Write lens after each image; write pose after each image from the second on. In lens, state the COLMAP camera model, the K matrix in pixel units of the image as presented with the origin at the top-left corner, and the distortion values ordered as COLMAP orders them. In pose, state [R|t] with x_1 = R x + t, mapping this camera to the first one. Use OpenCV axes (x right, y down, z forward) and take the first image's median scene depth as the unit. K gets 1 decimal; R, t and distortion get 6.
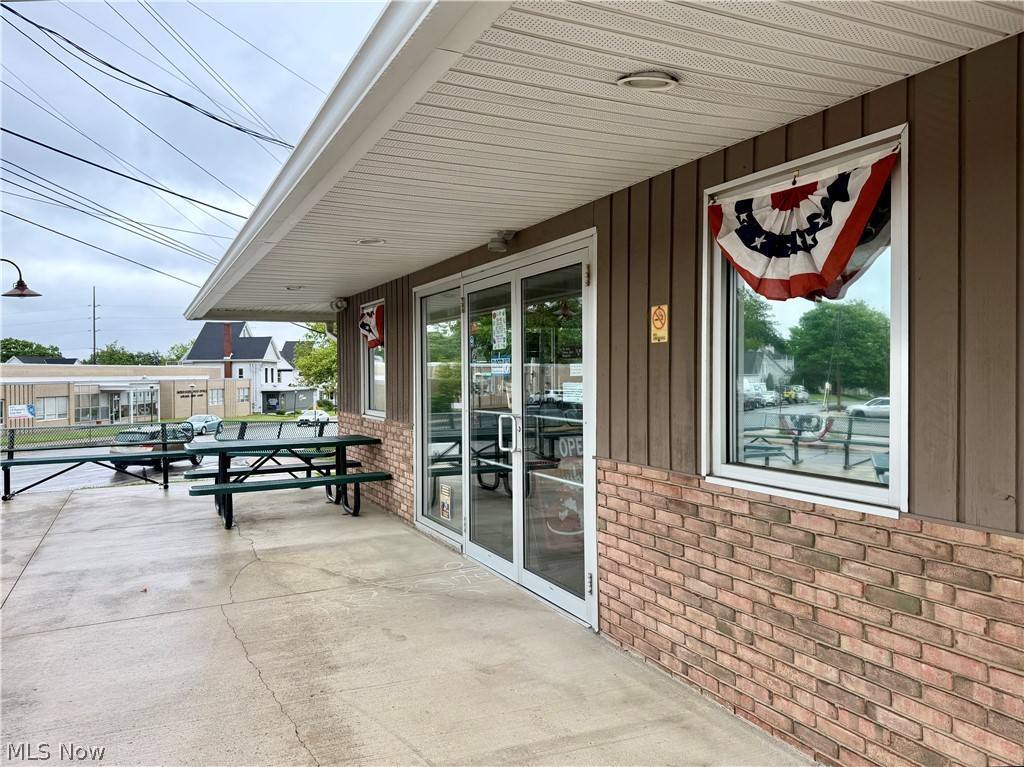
lens RADIAL K [[736.2, 0, 511.0], [0, 736.2, 374.7], [0, 0, 1]] dist [0.002868, -0.037661]
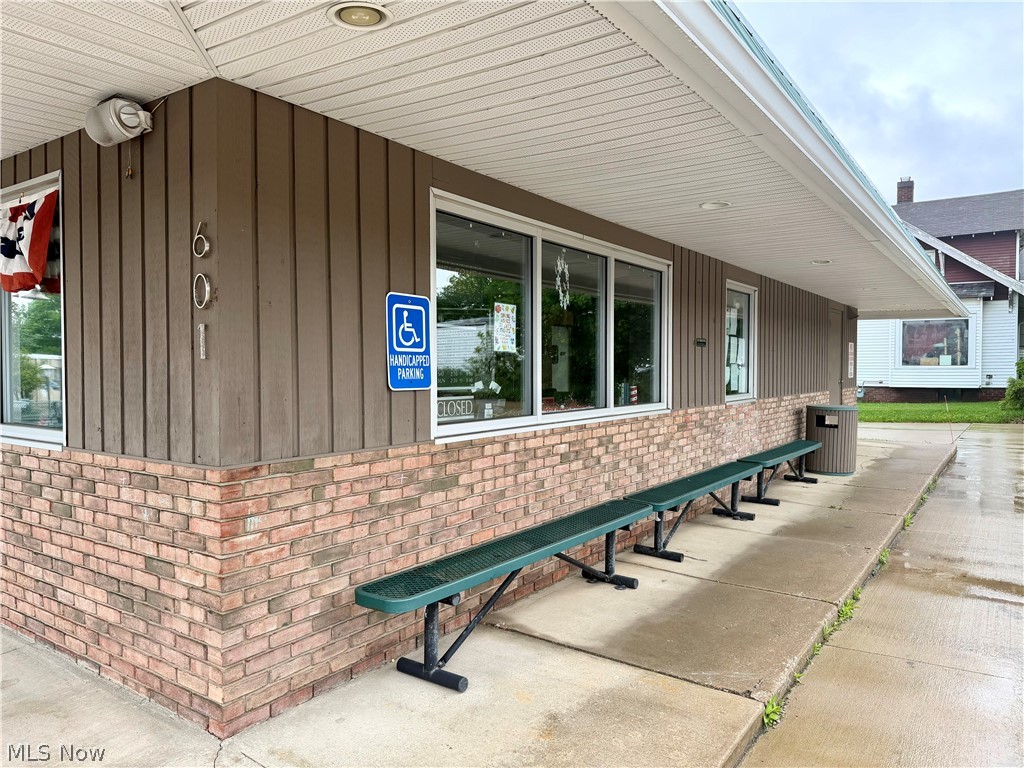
lens RADIAL K [[731.2, 0, 512.0], [0, 731.2, 384.0], [0, 0, 1]] dist [-0.003661, -0.001434]
pose [[0.873511, -0.004761, 0.486782, 0.502318], [-0.005587, 0.999788, 0.019803, 0.028942], [-0.486773, -0.020018, 0.873299, -0.535582]]
